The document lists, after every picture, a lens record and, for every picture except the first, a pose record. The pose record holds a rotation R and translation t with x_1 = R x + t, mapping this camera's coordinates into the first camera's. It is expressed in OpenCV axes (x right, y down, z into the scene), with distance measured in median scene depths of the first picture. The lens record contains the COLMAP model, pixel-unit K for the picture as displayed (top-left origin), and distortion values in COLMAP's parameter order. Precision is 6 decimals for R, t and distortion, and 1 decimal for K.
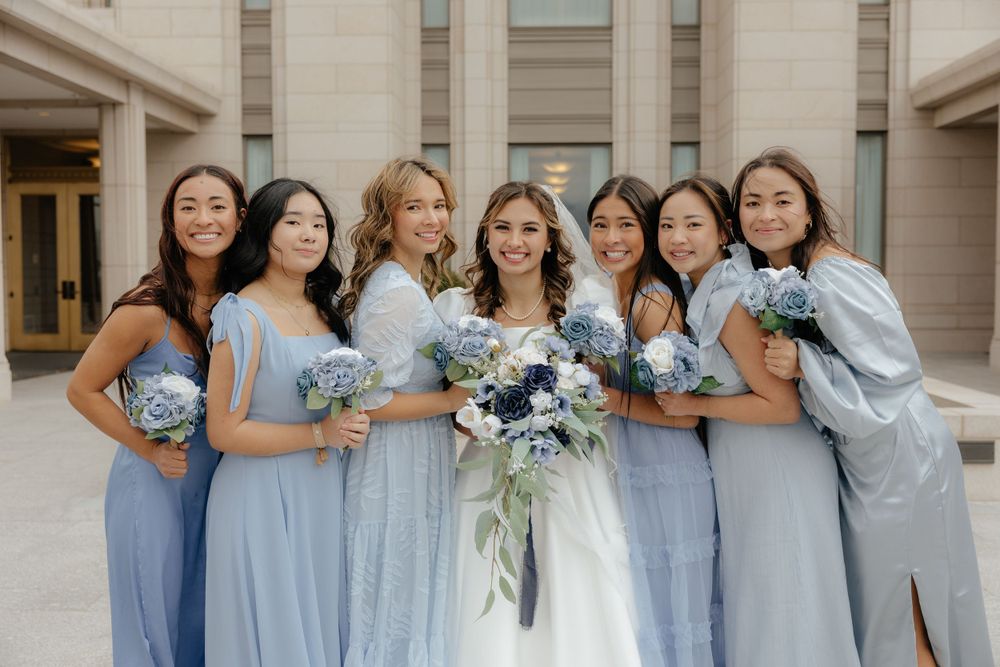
lens RADIAL K [[1183.7, 0, 504.1], [0, 1183.7, 325.6], [0, 0, 1]] dist [0.022707, 0.000000]
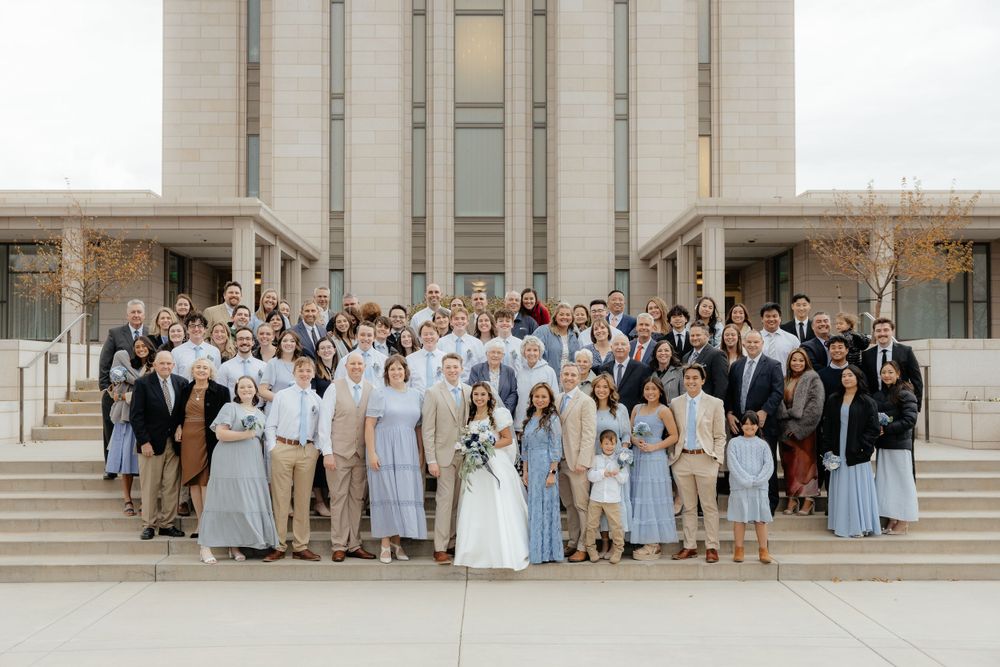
lens RADIAL K [[1351.1, 0, 492.9], [0, 1351.1, 339.1], [0, 0, 1]] dist [0.018456, 0.000000]
pose [[0.999002, 0.001526, 0.044647, -0.034942], [0.001814, 0.997206, -0.074680, 0.139411], [-0.044637, 0.074687, 0.996208, -1.359421]]
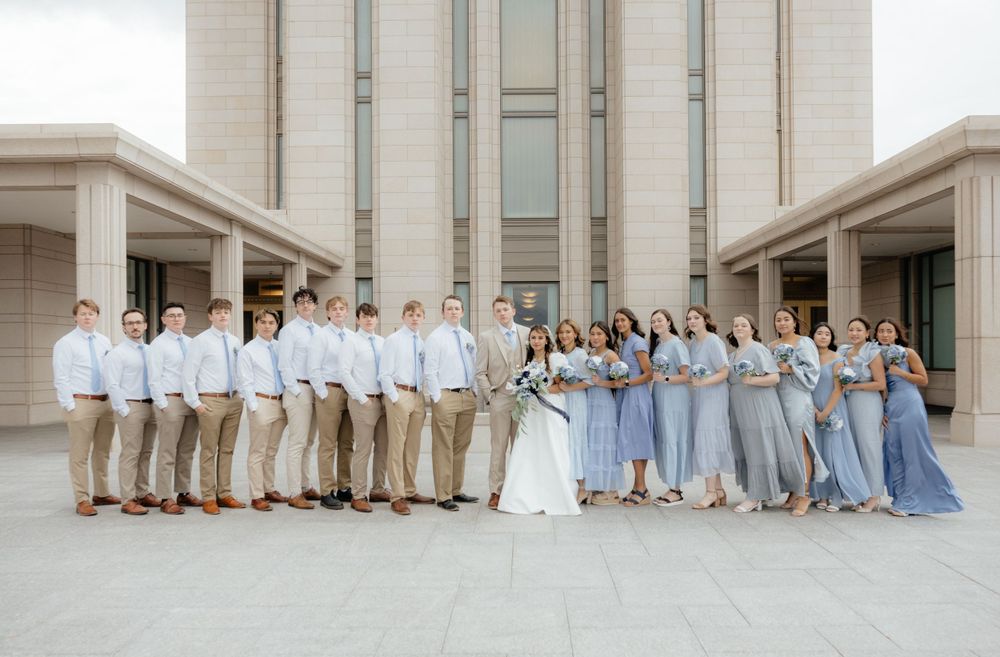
lens RADIAL K [[790.3, 0, 522.3], [0, 790.3, 339.0], [0, 0, 1]] dist [0.033562, -0.004879]
pose [[0.999359, -0.004934, 0.035466, -0.008804], [0.007216, 0.997891, -0.064507, 0.011898], [-0.035073, 0.064722, 0.997287, -0.203027]]
